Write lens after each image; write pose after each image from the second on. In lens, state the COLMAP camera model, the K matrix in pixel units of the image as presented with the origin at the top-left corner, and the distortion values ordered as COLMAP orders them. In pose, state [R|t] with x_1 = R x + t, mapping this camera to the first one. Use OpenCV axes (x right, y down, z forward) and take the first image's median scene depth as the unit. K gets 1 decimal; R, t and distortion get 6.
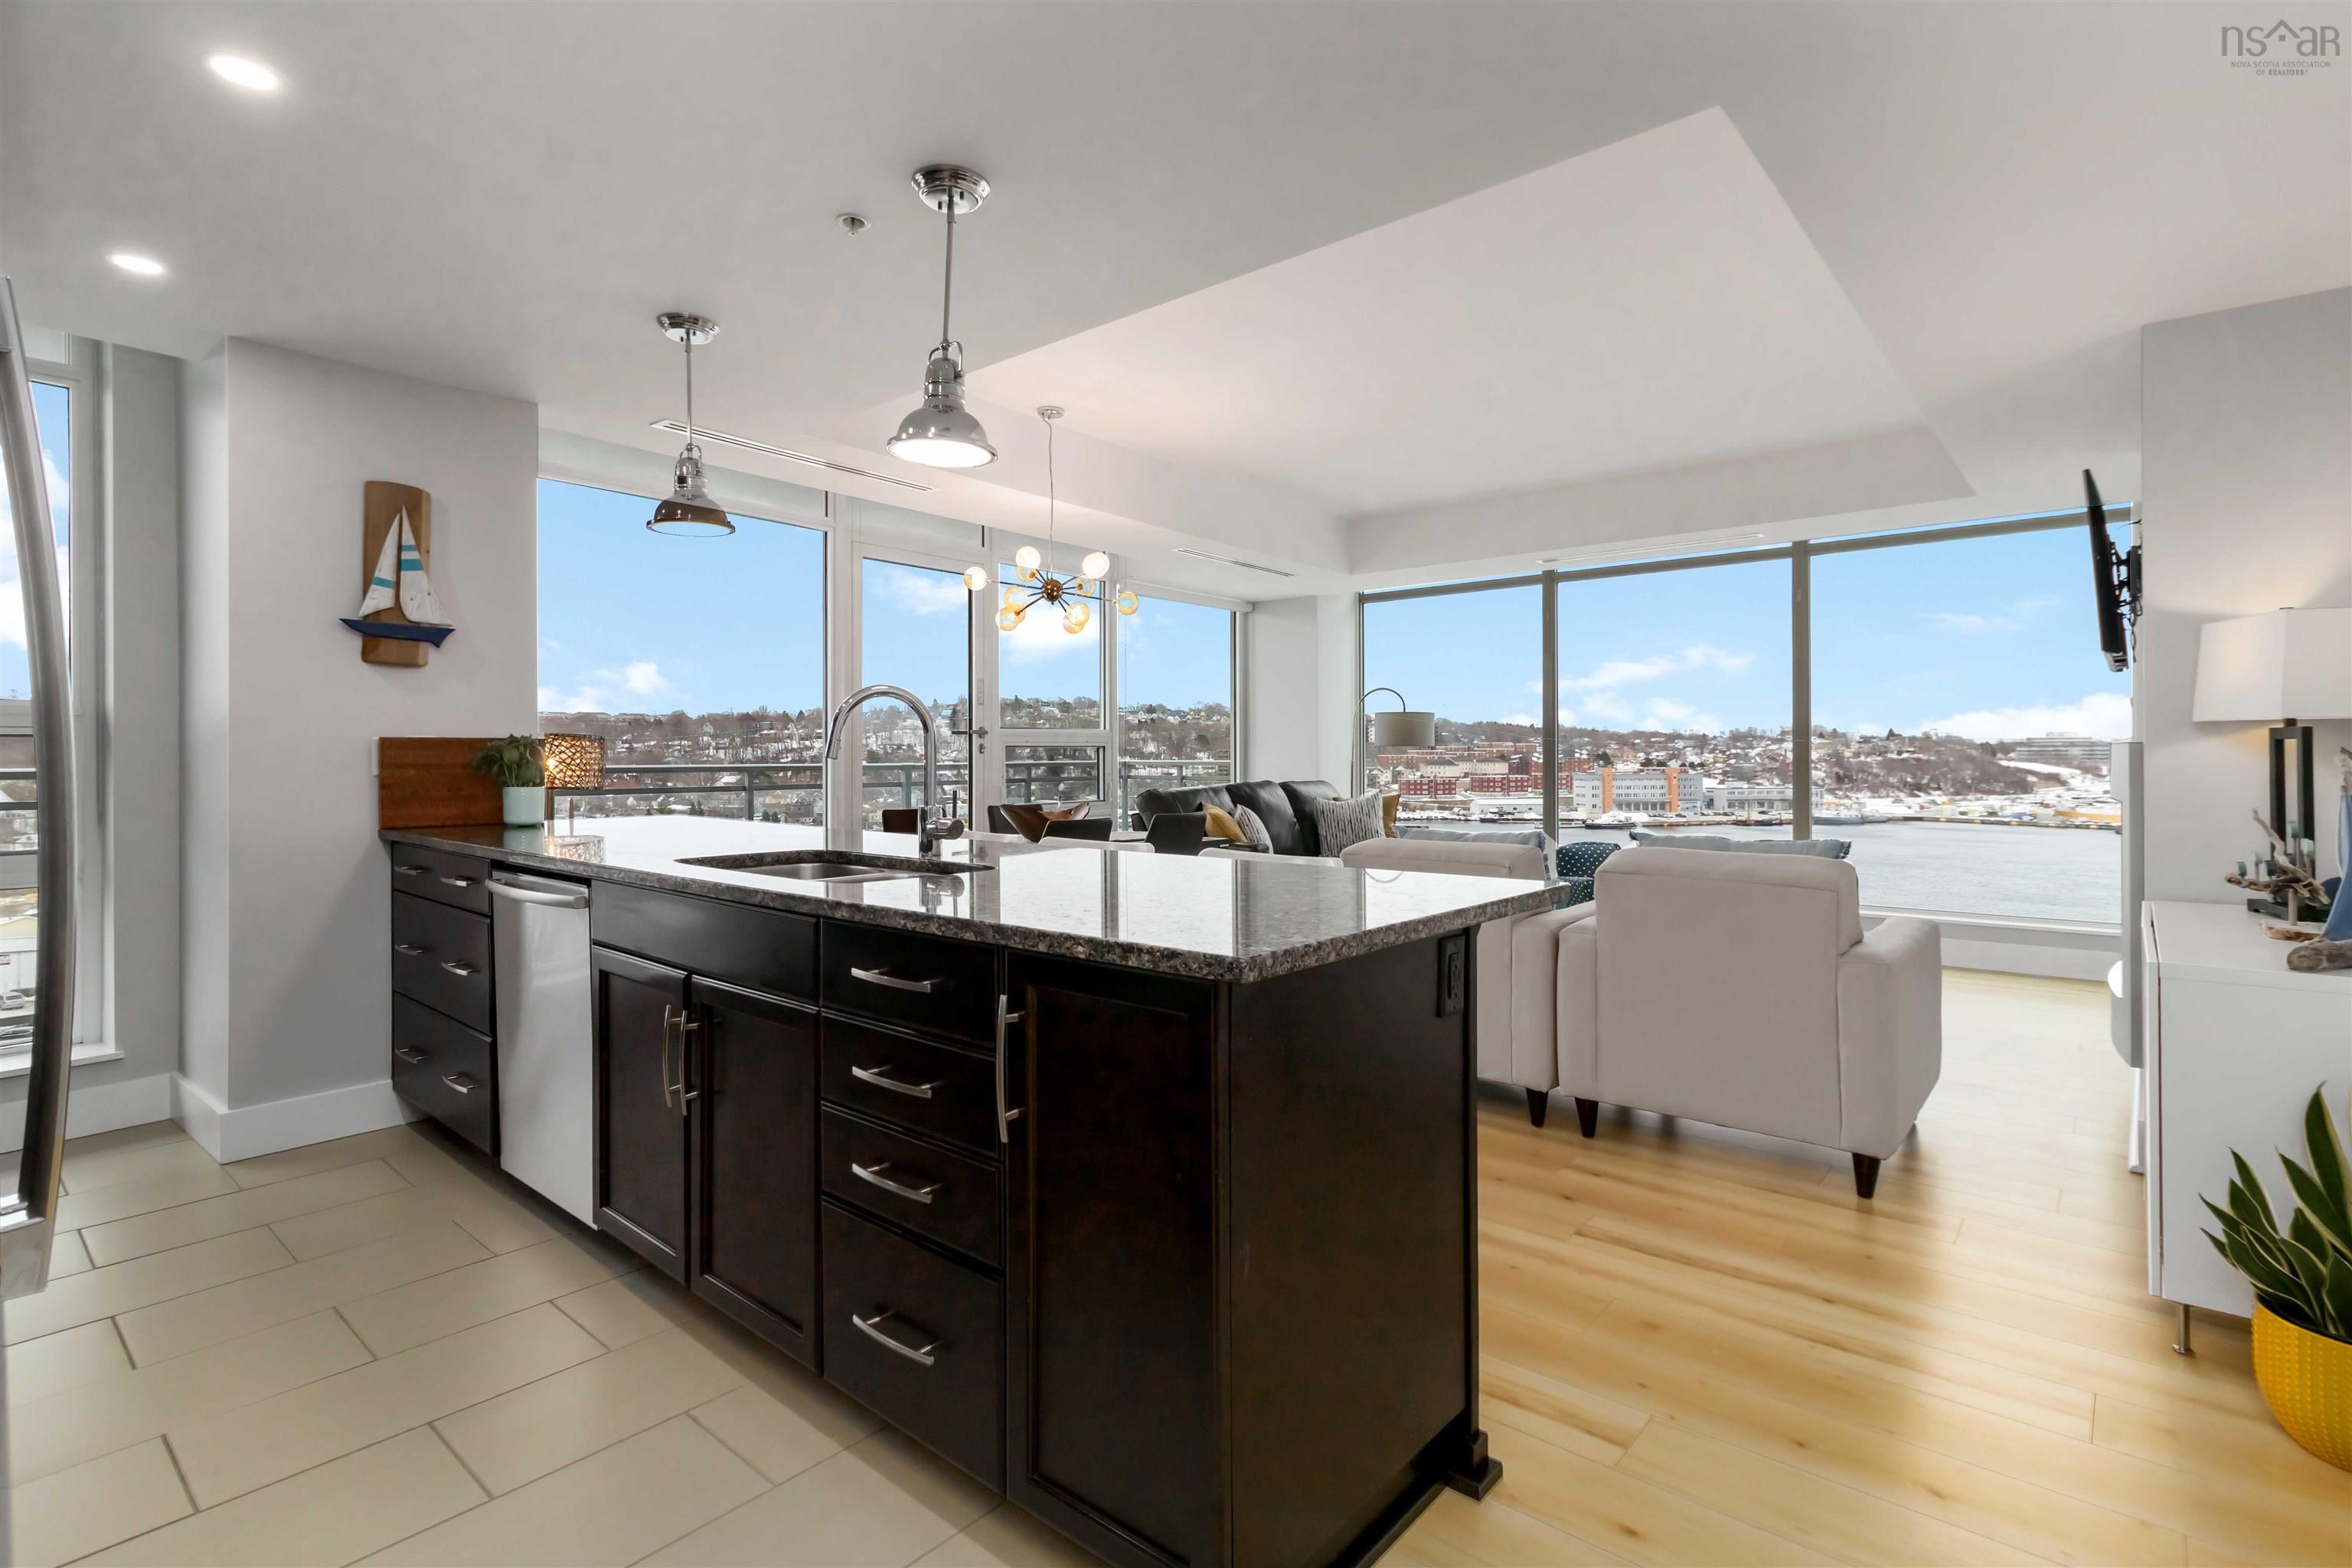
lens RADIAL K [[1118.0, 0, 1173.8], [0, 1118.0, 764.1], [0, 0, 1]] dist [0.000229, -0.000447]
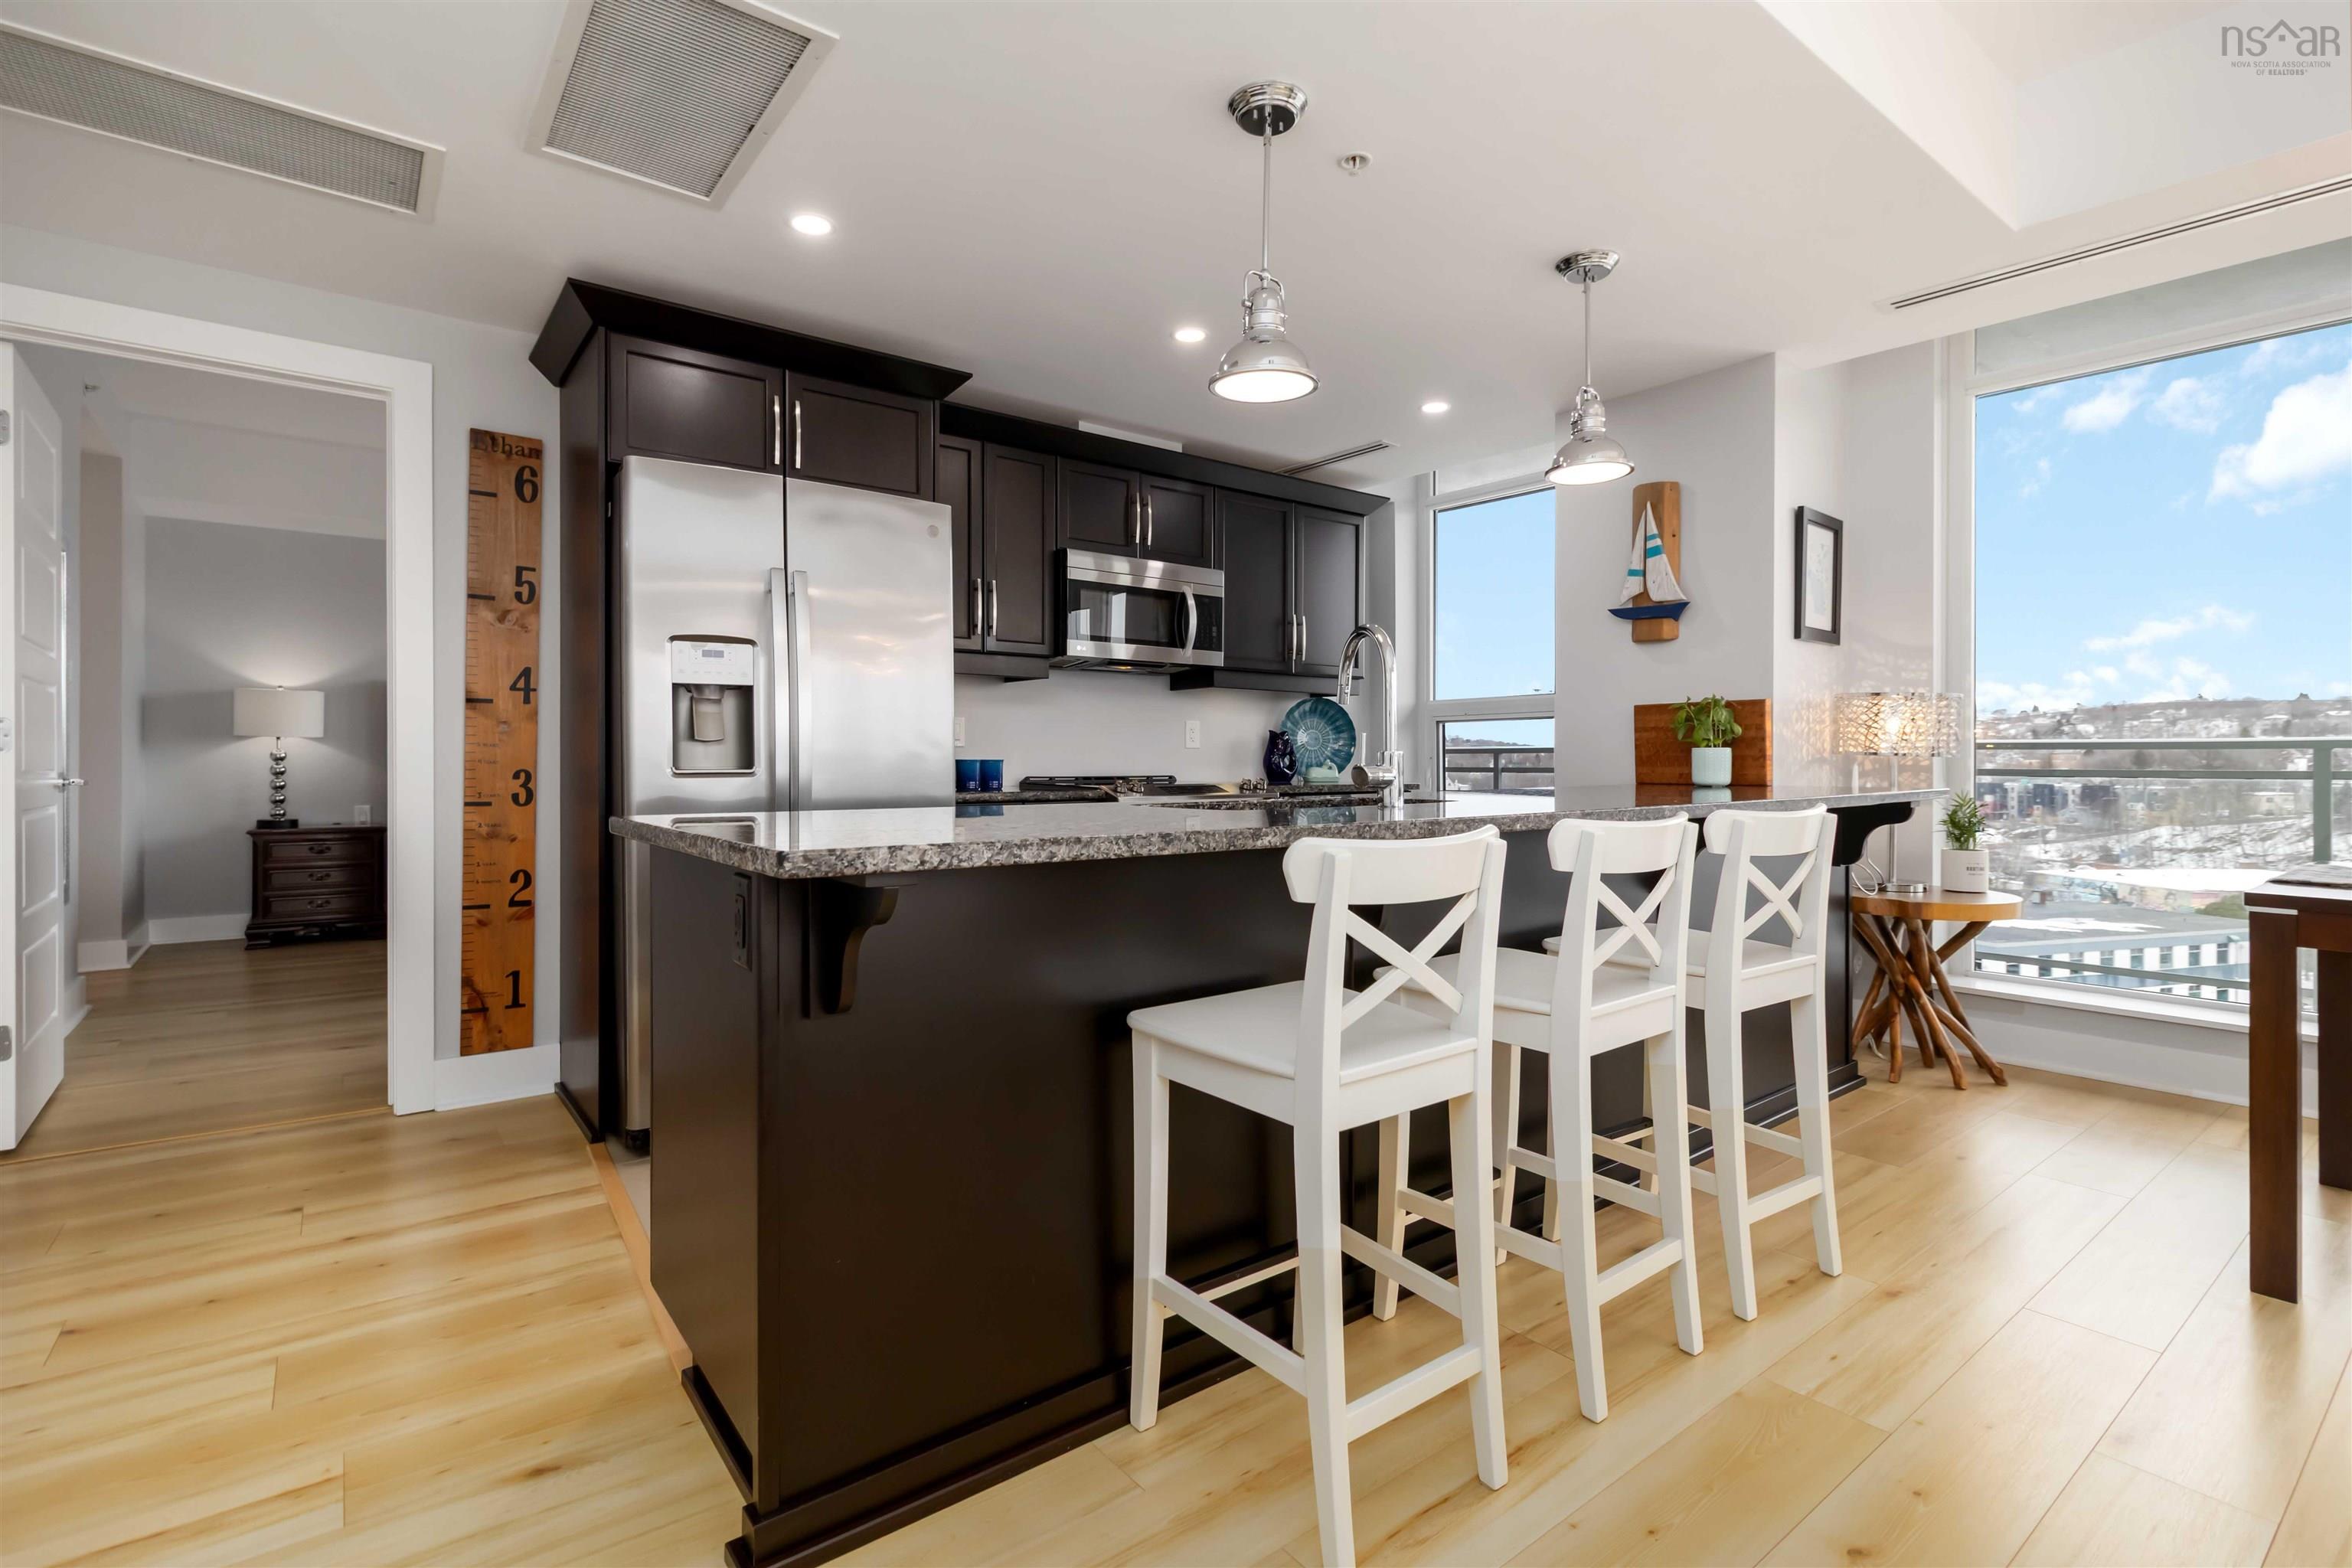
lens RADIAL K [[1092.1, 0, 1177.2], [0, 1092.1, 759.0], [0, 0, 1]] dist [-0.000036, -0.000078]
pose [[-0.196075, 0.001397, -0.980588, 0.335395], [-0.004734, 0.999986, 0.002371, 0.020805], [0.980577, 0.005107, -0.196066, 0.510642]]
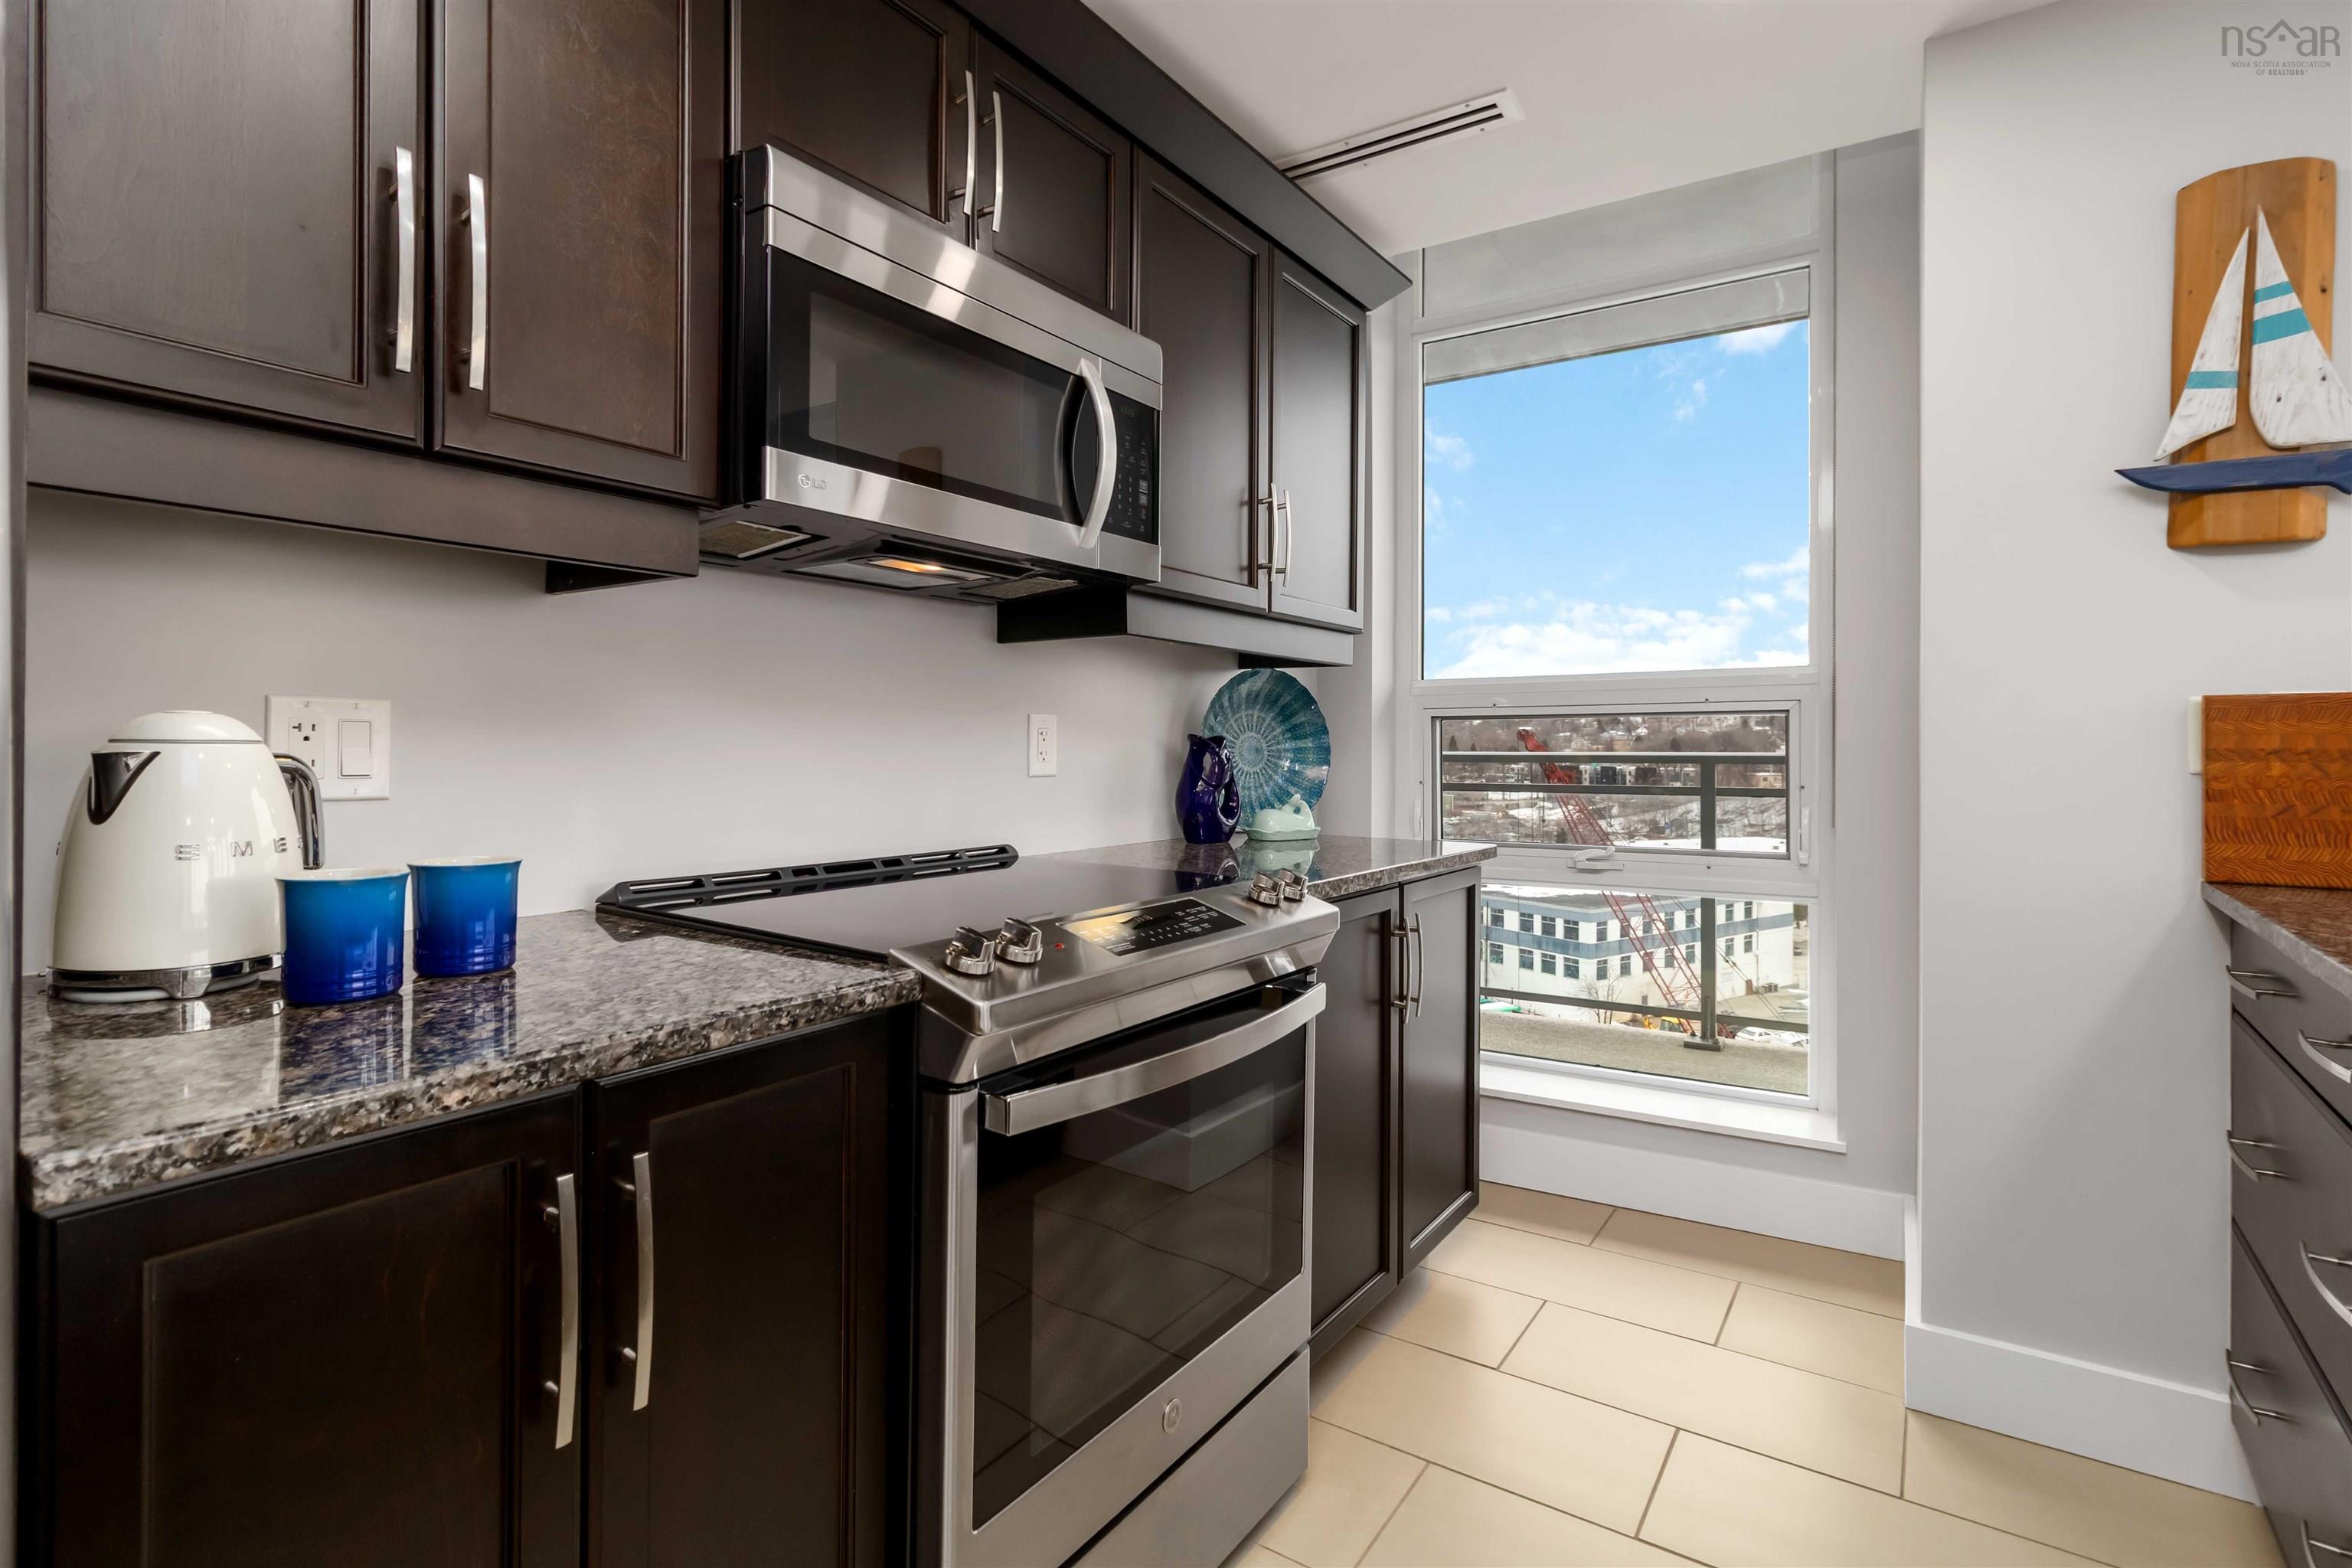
lens RADIAL K [[1119.6, 0, 1174.9], [0, 1119.6, 743.1], [0, 0, 1]] dist [0.000865, -0.000669]
pose [[0.104834, 0.000749, -0.994489, -0.180846], [-0.007588, 0.999971, -0.000047, 0.000027], [0.994461, 0.007551, 0.104837, 0.337372]]
